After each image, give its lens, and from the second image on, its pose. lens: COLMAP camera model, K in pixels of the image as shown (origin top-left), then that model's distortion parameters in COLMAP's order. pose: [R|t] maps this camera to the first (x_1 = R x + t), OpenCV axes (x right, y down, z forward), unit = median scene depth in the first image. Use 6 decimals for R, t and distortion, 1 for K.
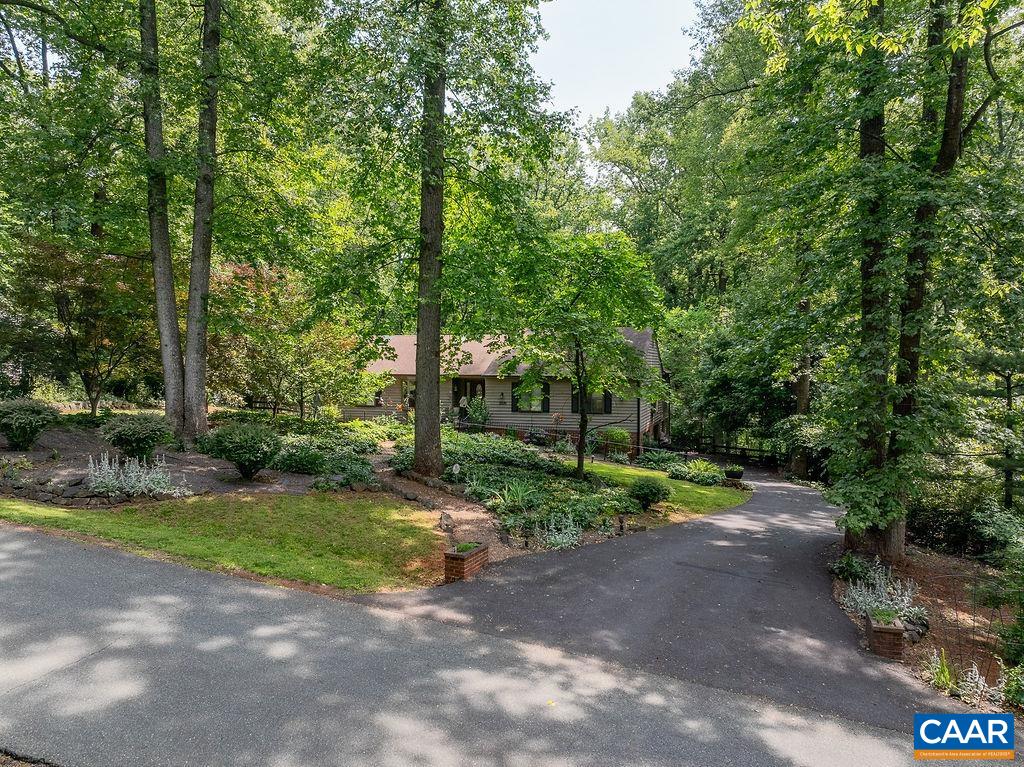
lens RADIAL K [[740.0, 0, 512.0], [0, 740.0, 383.5], [0, 0, 1]] dist [-0.049820, -0.000656]
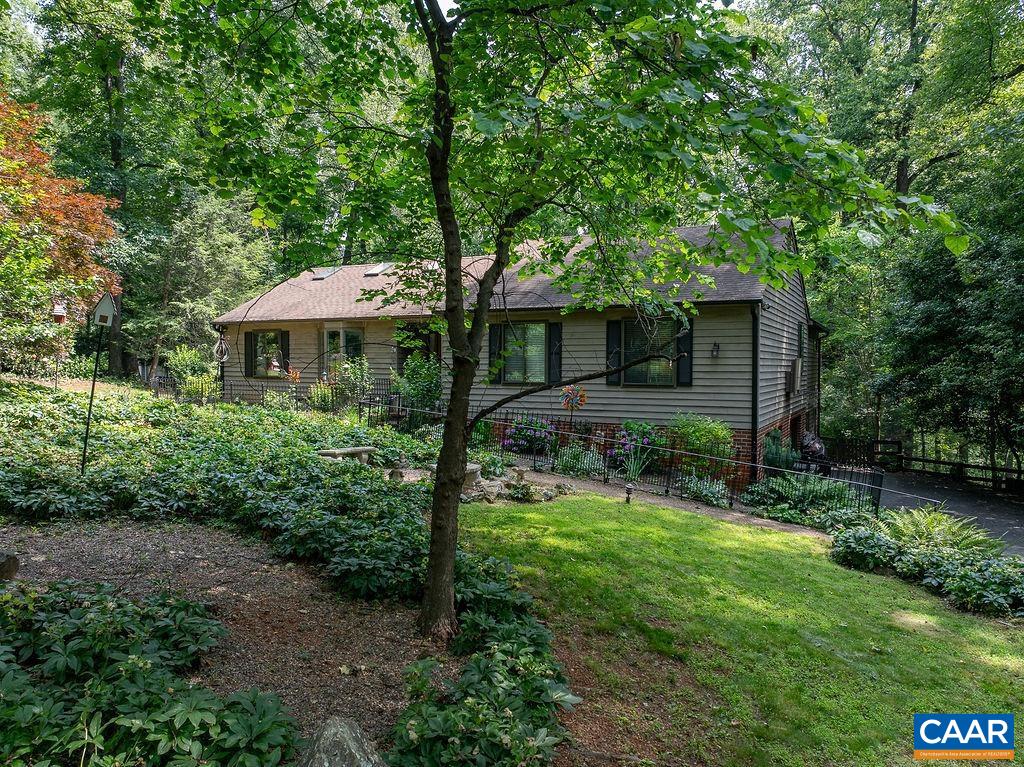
lens RADIAL K [[740.0, 0, 512.0], [0, 740.0, 383.5], [0, 0, 1]] dist [-0.049820, -0.000656]
pose [[0.985036, 0.006598, -0.172220, 0.166056], [-0.006400, 0.999978, 0.001704, 0.062139], [0.172228, -0.000577, 0.985057, 0.868169]]
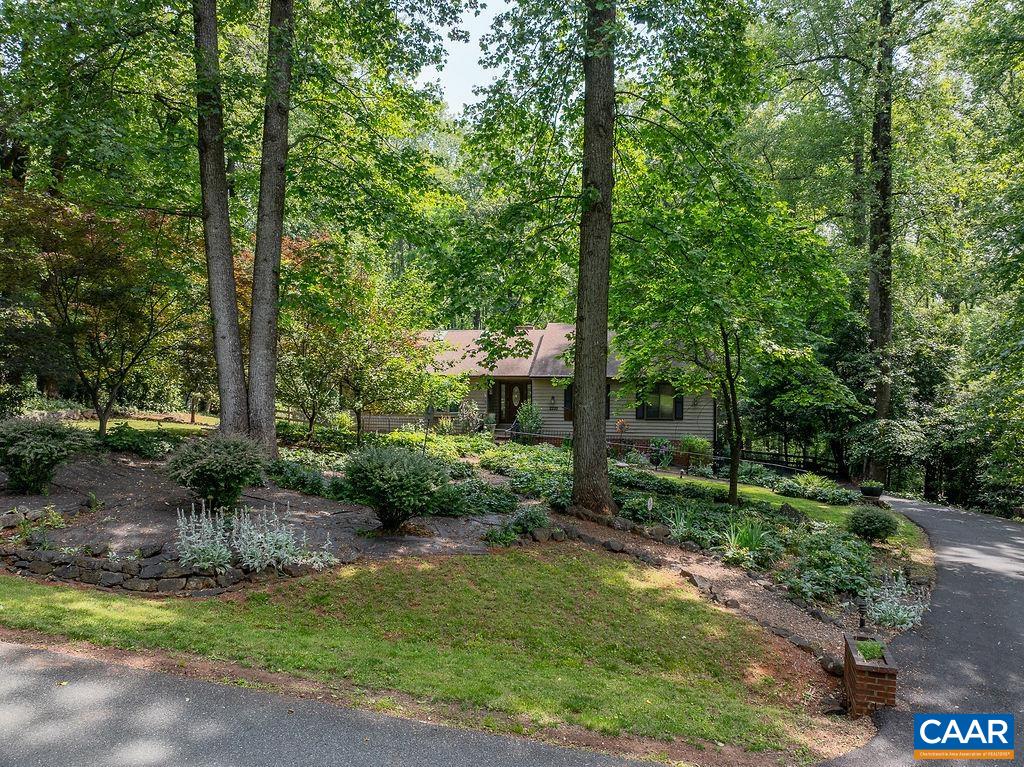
lens RADIAL K [[740.0, 0, 512.0], [0, 740.0, 383.5], [0, 0, 1]] dist [-0.049820, -0.000656]
pose [[0.993696, -0.003027, 0.112070, -0.265639], [0.002855, 0.999994, 0.001701, -0.007027], [-0.112075, -0.001371, 0.993699, 0.246075]]
